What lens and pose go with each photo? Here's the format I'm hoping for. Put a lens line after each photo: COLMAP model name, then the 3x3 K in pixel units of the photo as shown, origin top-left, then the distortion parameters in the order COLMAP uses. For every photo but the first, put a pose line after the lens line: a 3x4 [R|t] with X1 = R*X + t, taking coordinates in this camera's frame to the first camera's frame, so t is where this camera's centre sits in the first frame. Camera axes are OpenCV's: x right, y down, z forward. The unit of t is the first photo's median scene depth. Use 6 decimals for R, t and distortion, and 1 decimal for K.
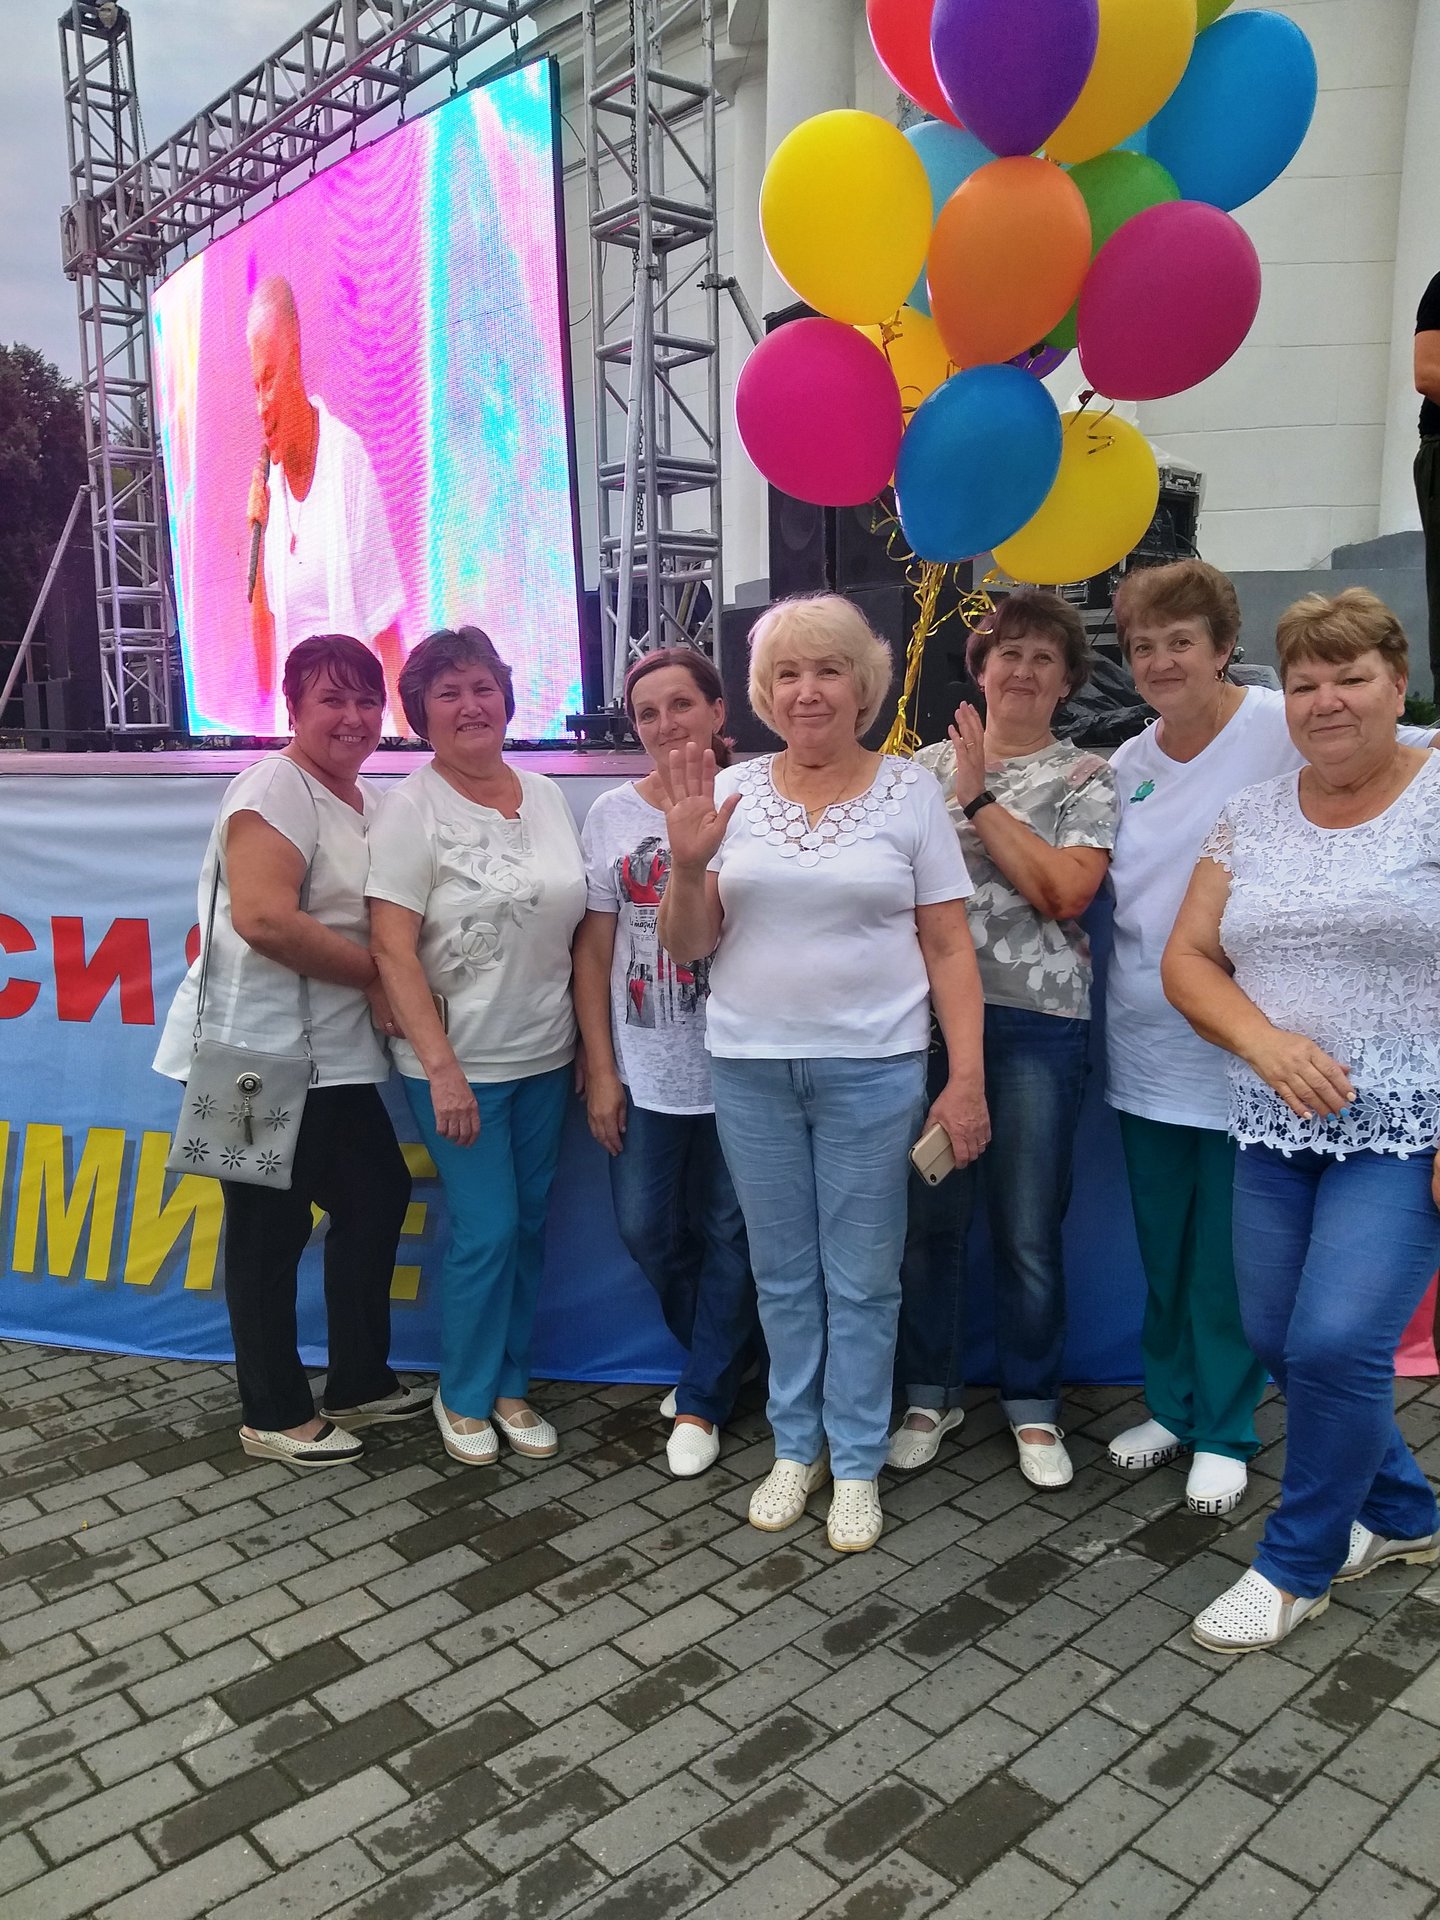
lens RADIAL K [[1479.0, 0, 714.4], [0, 1479.0, 903.0], [0, 0, 1]] dist [0.012163, -0.099551]
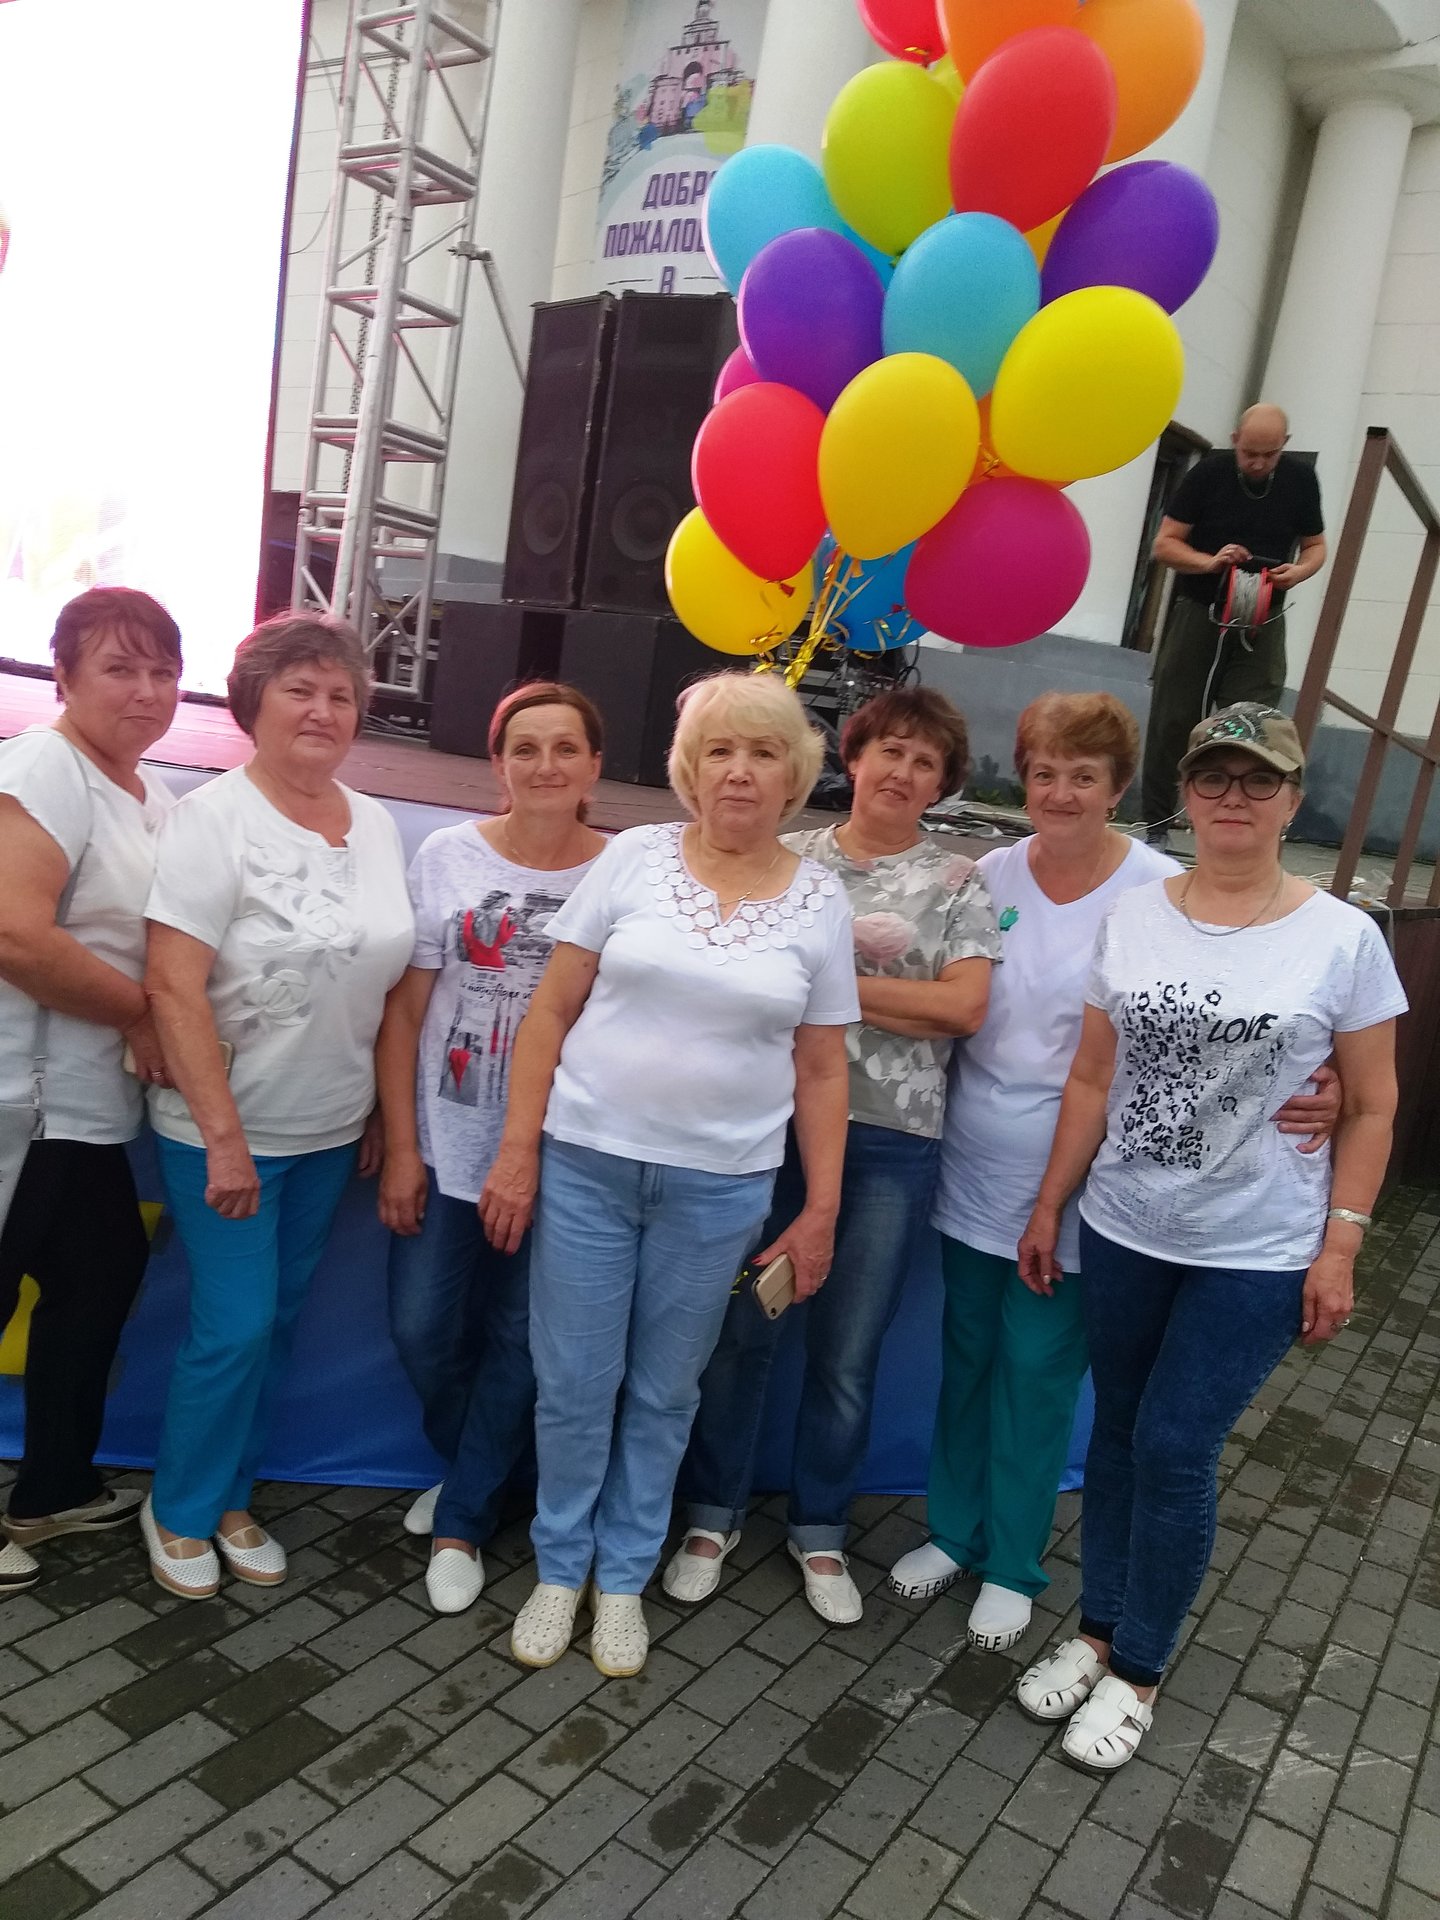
lens RADIAL K [[1463.1, 0, 724.3], [0, 1463.1, 879.4], [0, 0, 1]] dist [0.004754, -0.041786]
pose [[0.946684, 0.125654, 0.296650, -0.182320], [-0.124796, 0.991941, -0.021909, -0.051178], [-0.297012, -0.016280, 0.954735, 0.124297]]
